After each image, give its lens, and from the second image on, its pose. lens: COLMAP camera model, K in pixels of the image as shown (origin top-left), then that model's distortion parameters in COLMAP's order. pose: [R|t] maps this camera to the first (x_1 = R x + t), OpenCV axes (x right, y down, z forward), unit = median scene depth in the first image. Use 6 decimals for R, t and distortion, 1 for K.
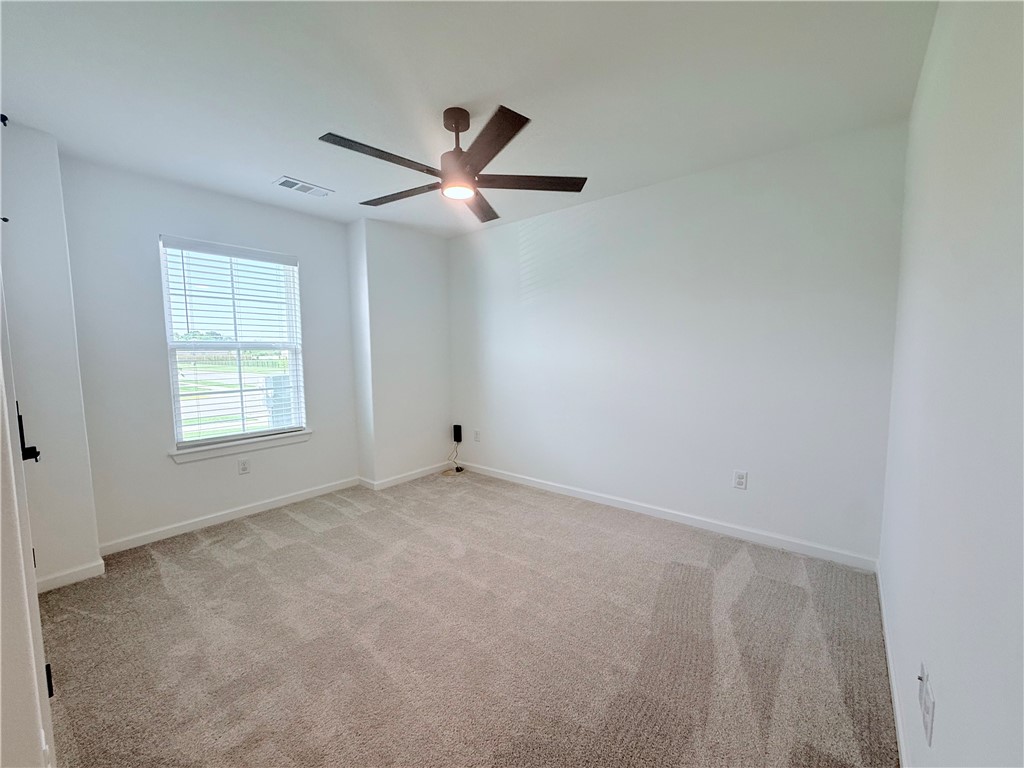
lens RADIAL K [[410.2, 0, 511.1], [0, 410.2, 384.4], [0, 0, 1]] dist [-0.000253, -0.000269]
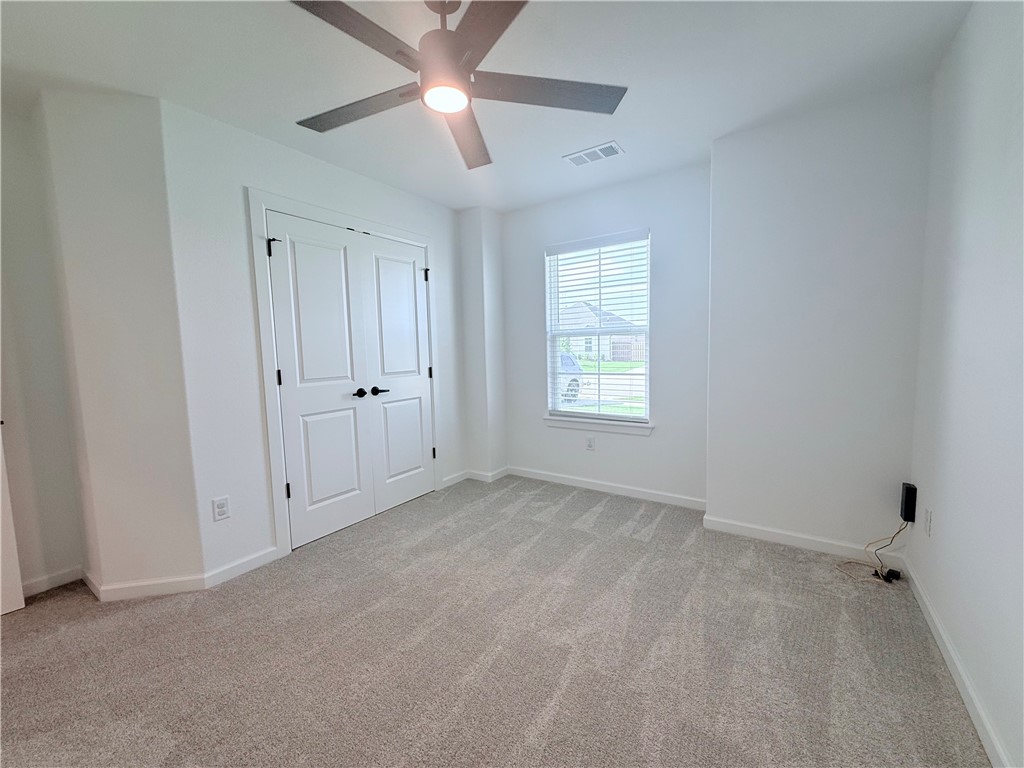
lens RADIAL K [[410.2, 0, 511.1], [0, 410.2, 384.4], [0, 0, 1]] dist [-0.000253, -0.000269]
pose [[0.077254, 0.098097, -0.992174, 0.387891], [-0.056164, 0.993996, 0.093904, -0.044341], [0.995428, 0.048470, 0.082300, 0.689777]]
